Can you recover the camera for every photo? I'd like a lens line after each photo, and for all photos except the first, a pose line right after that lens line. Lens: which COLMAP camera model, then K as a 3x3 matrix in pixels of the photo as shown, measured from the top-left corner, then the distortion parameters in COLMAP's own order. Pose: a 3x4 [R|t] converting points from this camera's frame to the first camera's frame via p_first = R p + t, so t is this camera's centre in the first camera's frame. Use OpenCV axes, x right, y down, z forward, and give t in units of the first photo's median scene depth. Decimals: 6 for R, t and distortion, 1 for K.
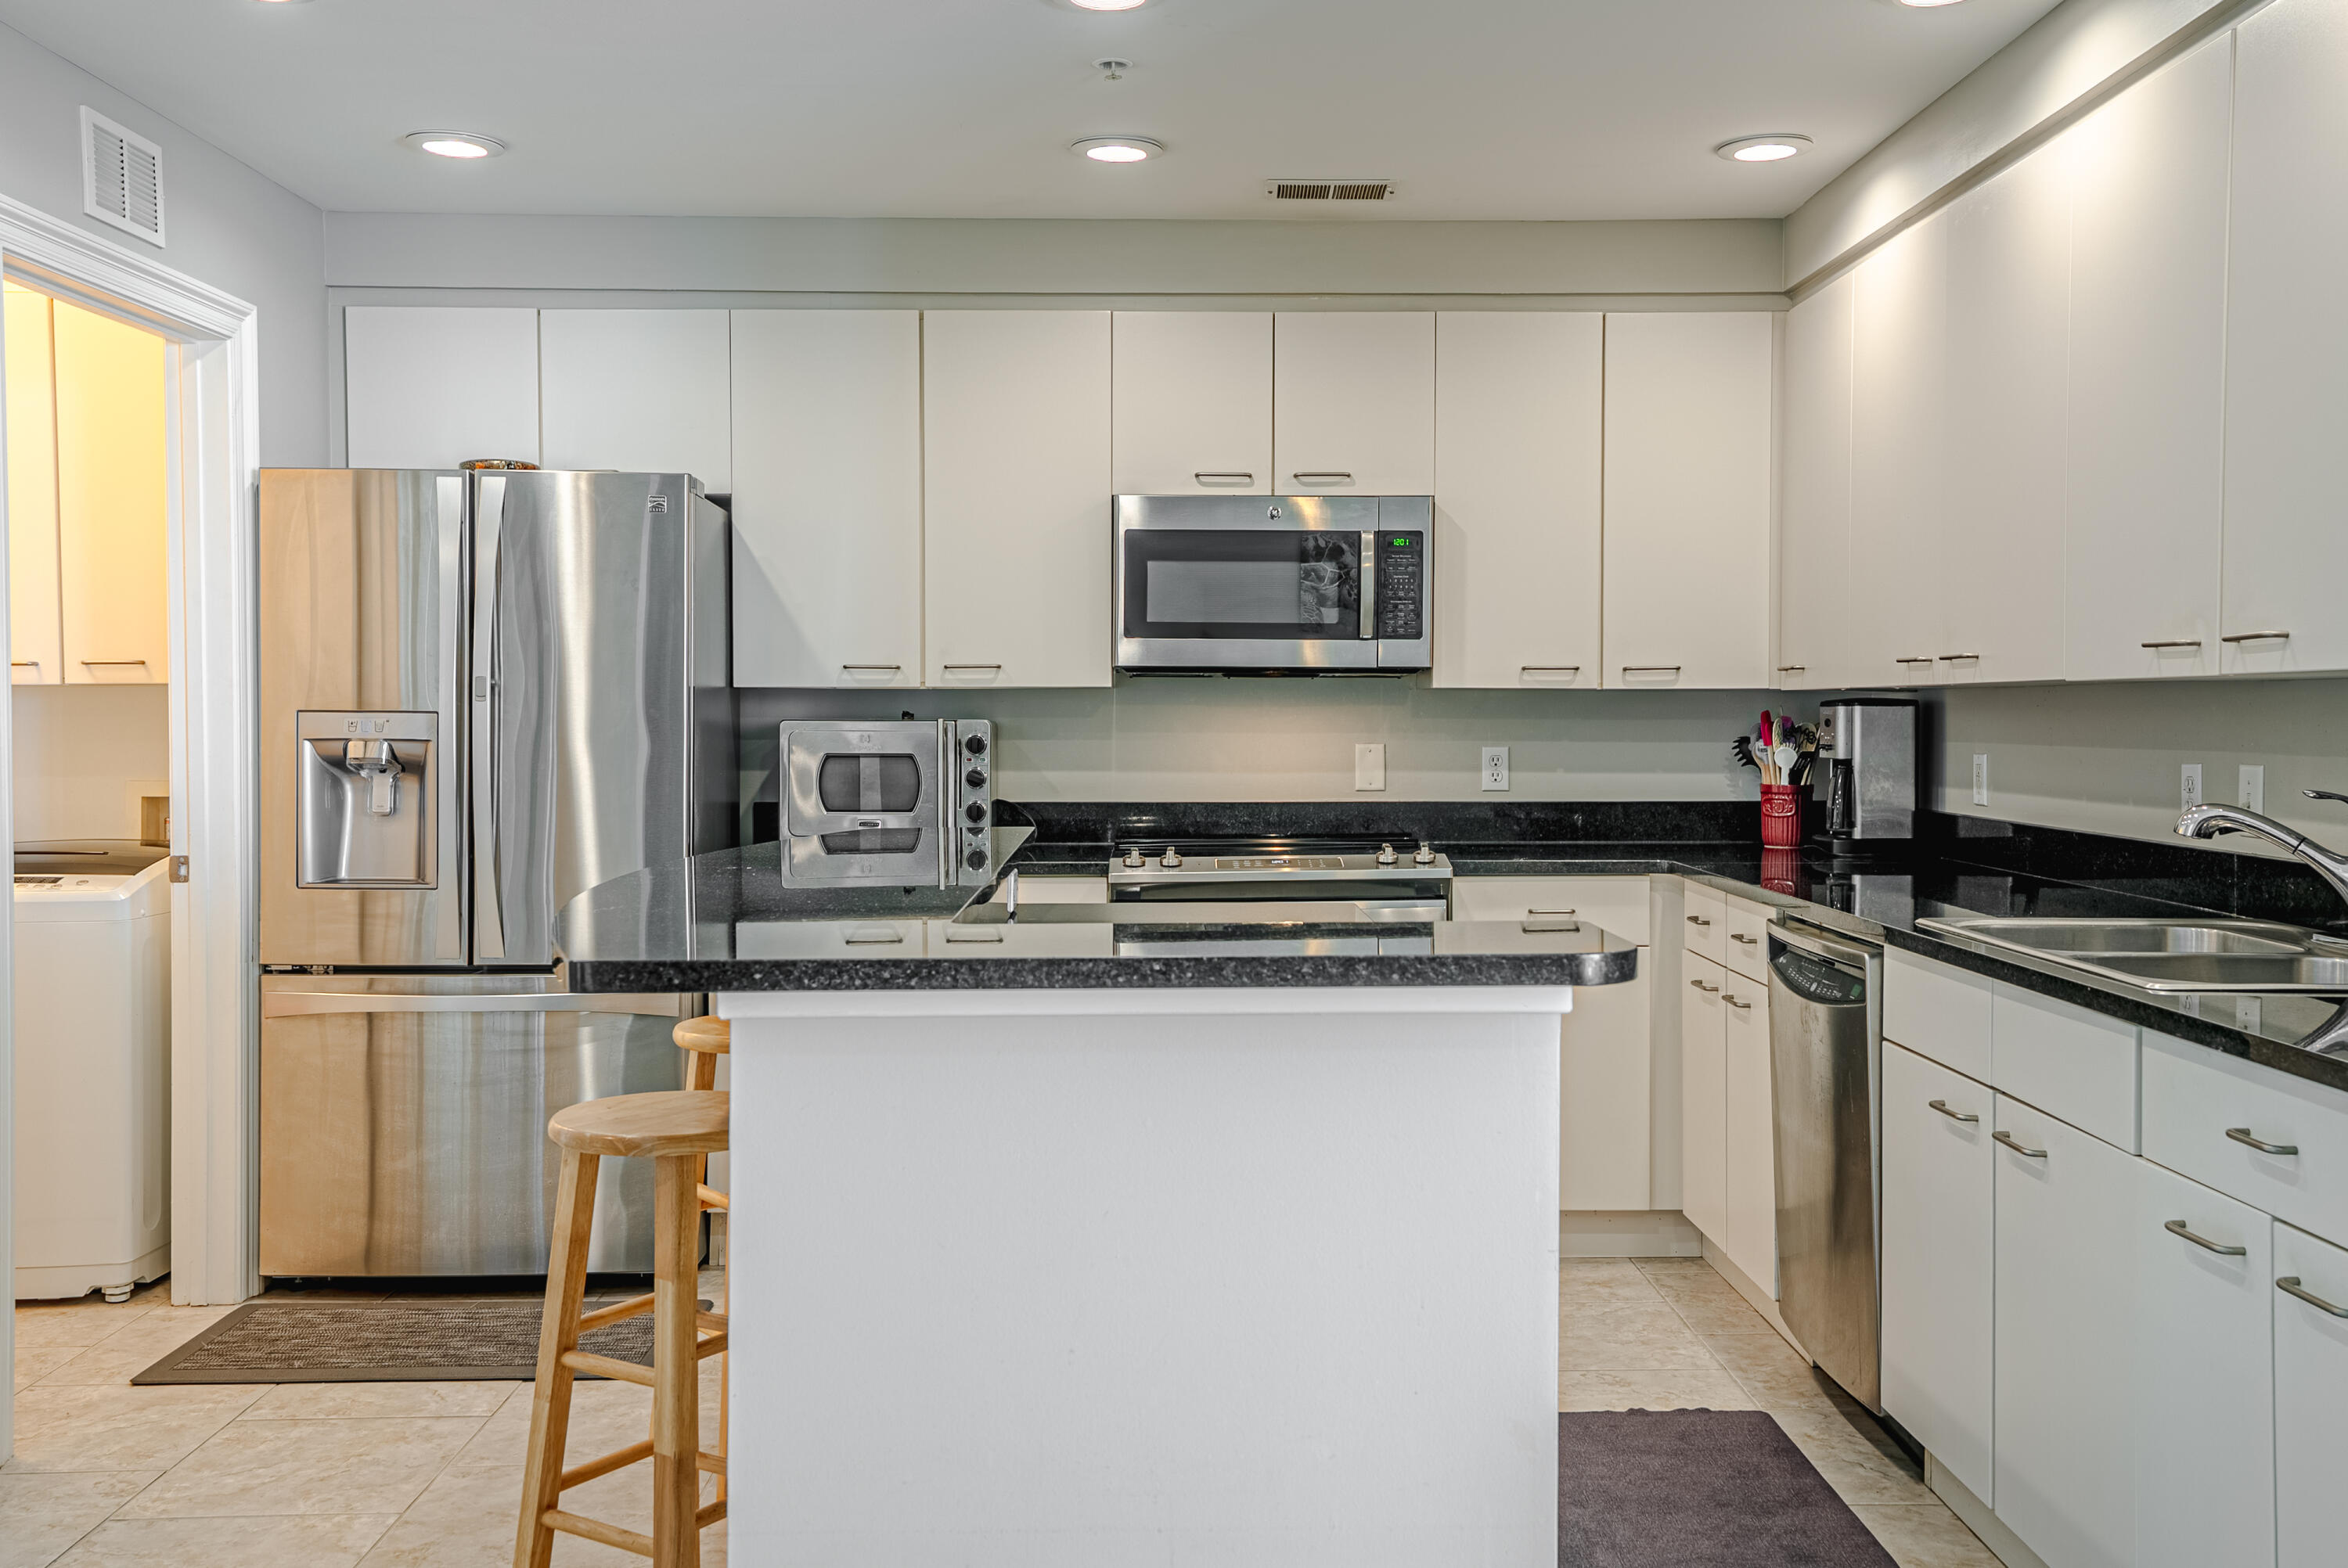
lens RADIAL K [[2175.6, 0, 1174.0], [0, 2175.6, 784.0], [0, 0, 1]] dist [0.077671, 0.001883]
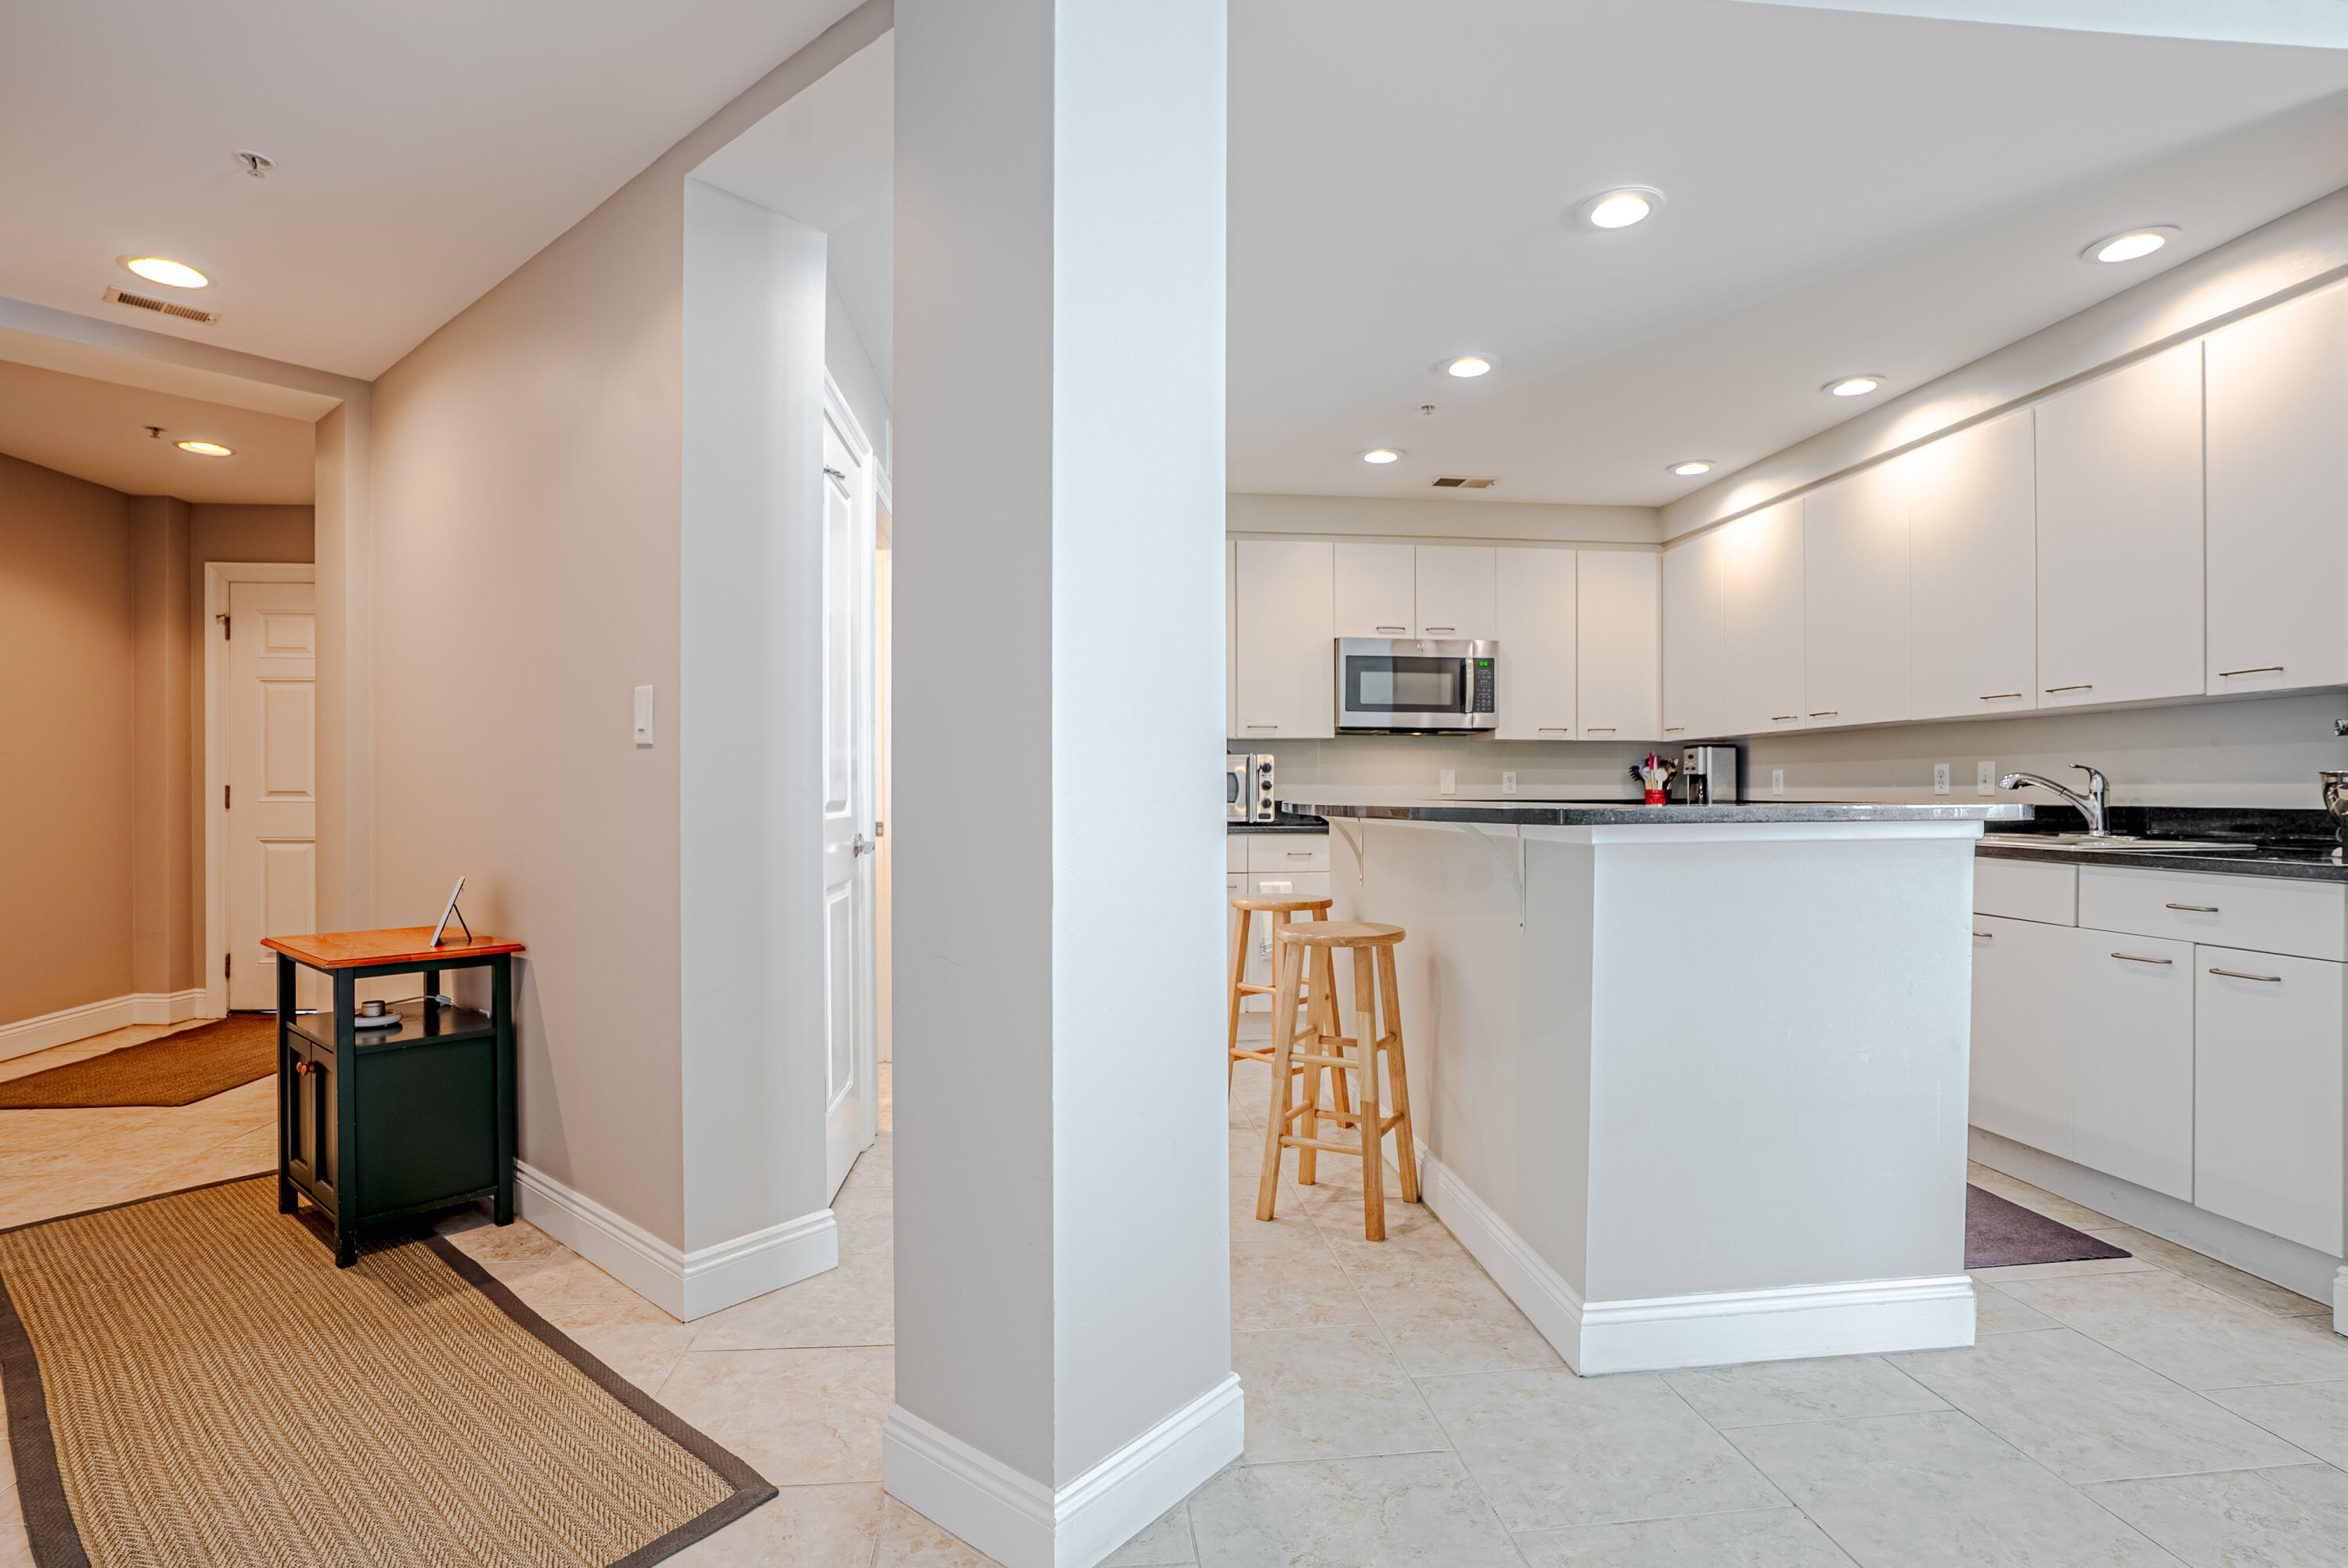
lens RADIAL K [[1170.0, 0, 1188.7], [0, 1170.0, 794.0], [0, 0, 1]] dist [-0.002461, -0.000314]
pose [[0.992569, -0.001587, 0.121675, -0.281644], [0.005951, 0.999352, -0.035507, 0.040571], [-0.121540, 0.035967, 0.991935, 0.001125]]
